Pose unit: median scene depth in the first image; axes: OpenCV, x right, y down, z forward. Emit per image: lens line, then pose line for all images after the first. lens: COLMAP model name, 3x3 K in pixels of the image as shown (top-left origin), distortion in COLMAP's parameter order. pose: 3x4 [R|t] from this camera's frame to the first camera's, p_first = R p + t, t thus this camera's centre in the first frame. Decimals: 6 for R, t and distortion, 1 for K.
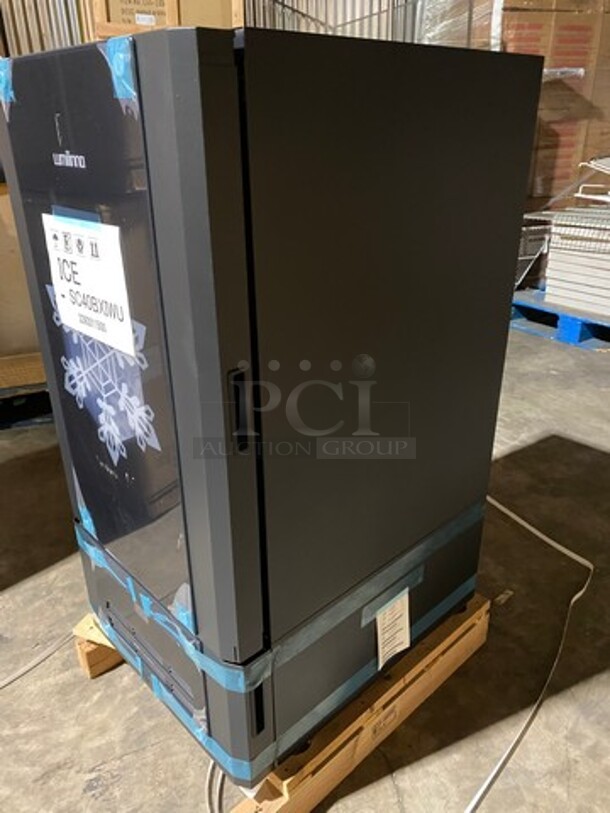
lens RADIAL K [[627.6, 0, 305.0], [0, 627.6, 406.5], [0, 0, 1]] dist [-0.000668, -0.001056]
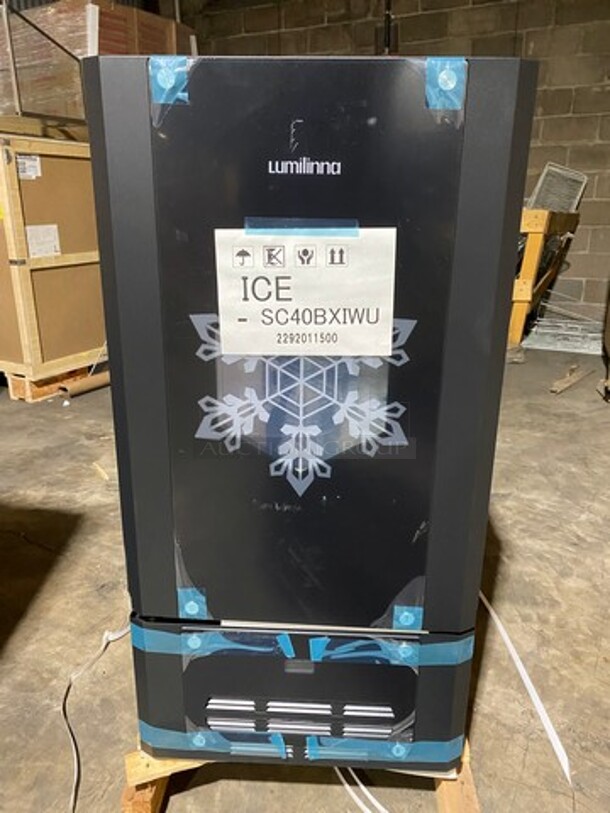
lens RADIAL K [[627.6, 0, 305.0], [0, 627.6, 406.5], [0, 0, 1]] dist [-0.000668, -0.001056]
pose [[0.721579, -0.195697, 0.664098, -1.005132], [0.273055, 0.961907, -0.013234, -0.021352], [-0.636211, 0.190885, 0.747528, 0.312337]]
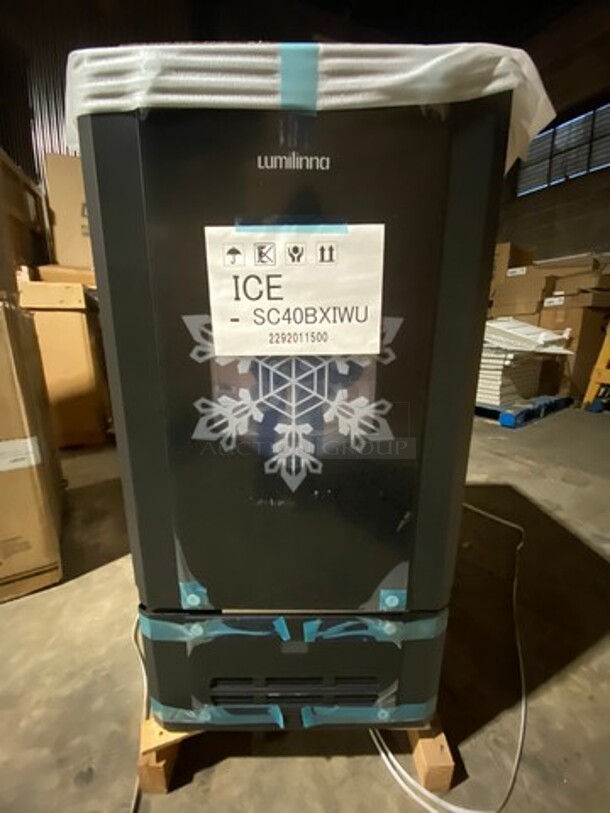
lens RADIAL K [[325.8, 0, 305.0], [0, 325.8, 406.5], [0, 0, 1]] dist [0.000889, -0.000016]
pose [[0.677923, -0.154563, 0.718700, -0.723043], [0.296263, 0.952182, -0.074679, 0.011474], [-0.672791, 0.263551, 0.691298, 0.675407]]
